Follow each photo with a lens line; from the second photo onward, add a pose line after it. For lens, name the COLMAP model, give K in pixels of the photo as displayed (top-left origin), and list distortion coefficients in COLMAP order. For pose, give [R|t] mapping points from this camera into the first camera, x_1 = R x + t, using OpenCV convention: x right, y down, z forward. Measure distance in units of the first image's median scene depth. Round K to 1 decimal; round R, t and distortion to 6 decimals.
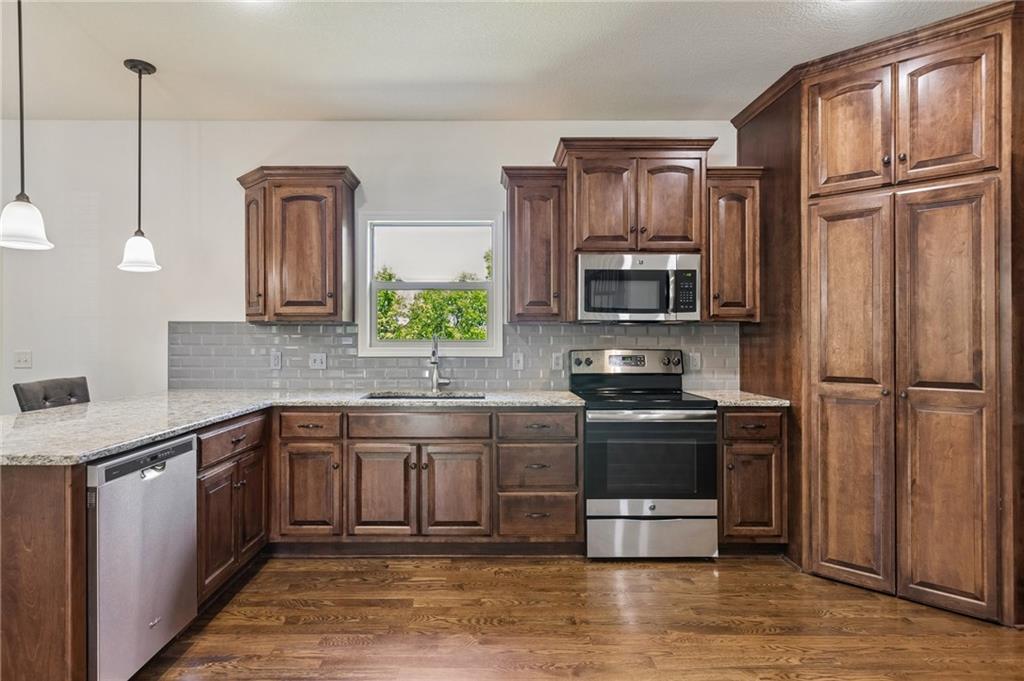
lens RADIAL K [[564.7, 0, 497.3], [0, 564.7, 340.7], [0, 0, 1]] dist [0.006679, -0.001844]
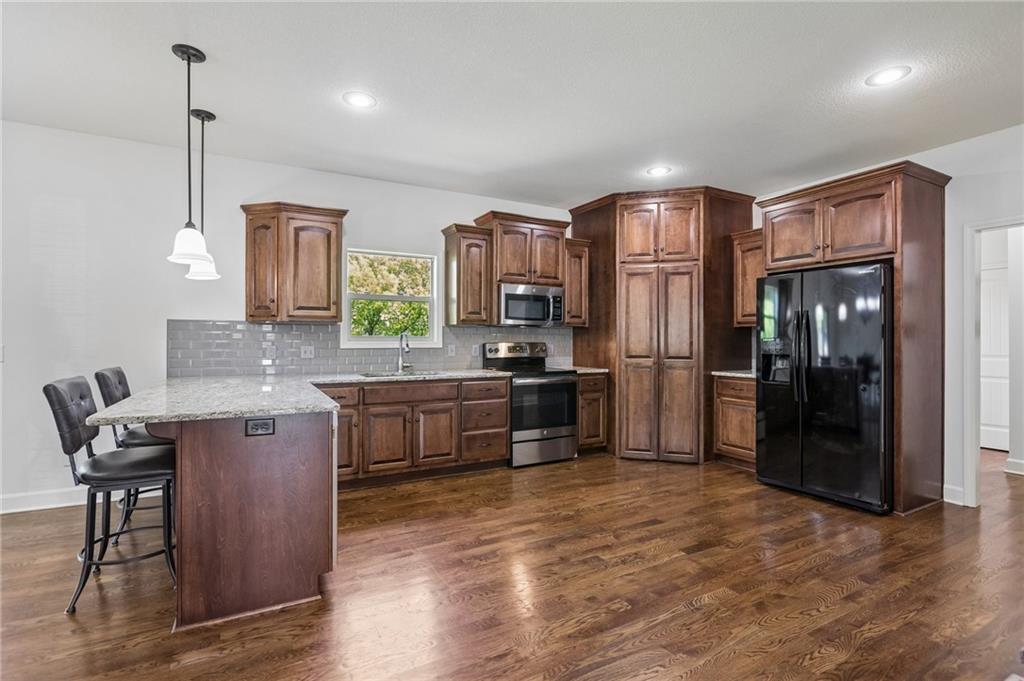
lens RADIAL K [[476.8, 0, 510.5], [0, 476.8, 340.3], [0, 0, 1]] dist [-0.000821, 0.000788]
pose [[0.880575, 0.000039, 0.473907, -0.513748], [-0.001254, 0.999997, 0.002249, 0.007046], [-0.473905, -0.002574, 0.880572, -0.235632]]
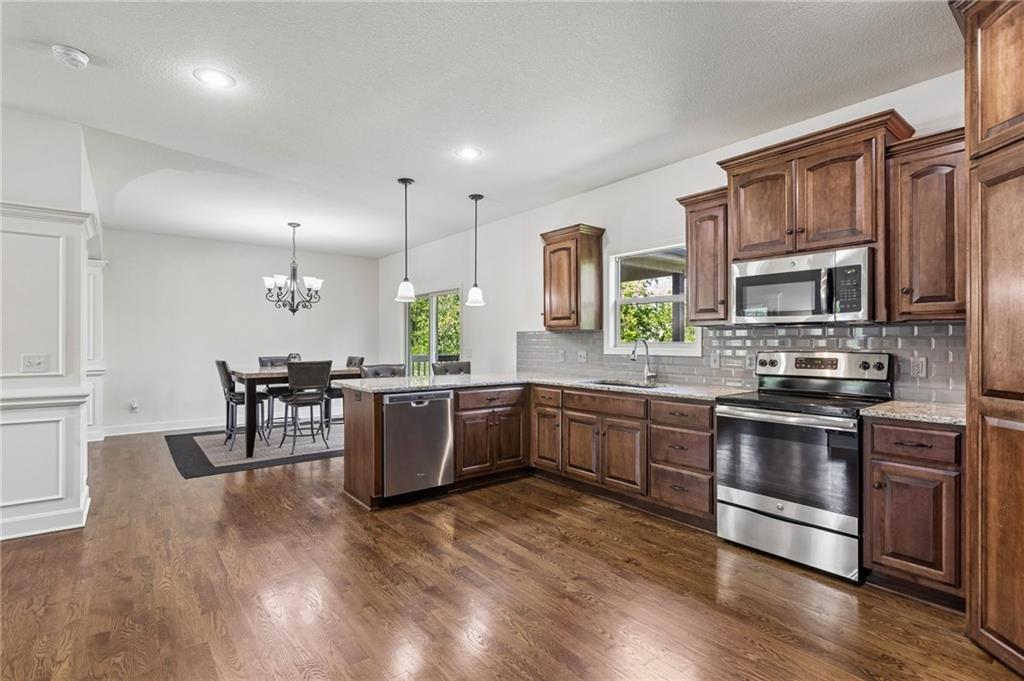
lens RADIAL K [[476.8, 0, 499.7], [0, 476.8, 343.5], [0, 0, 1]] dist [-0.000821, 0.000788]
pose [[0.619683, 0.001552, -0.784851, 0.629414], [-0.001000, 0.999999, 0.001188, 0.001055], [0.784852, 0.000048, 0.619683, 0.076001]]
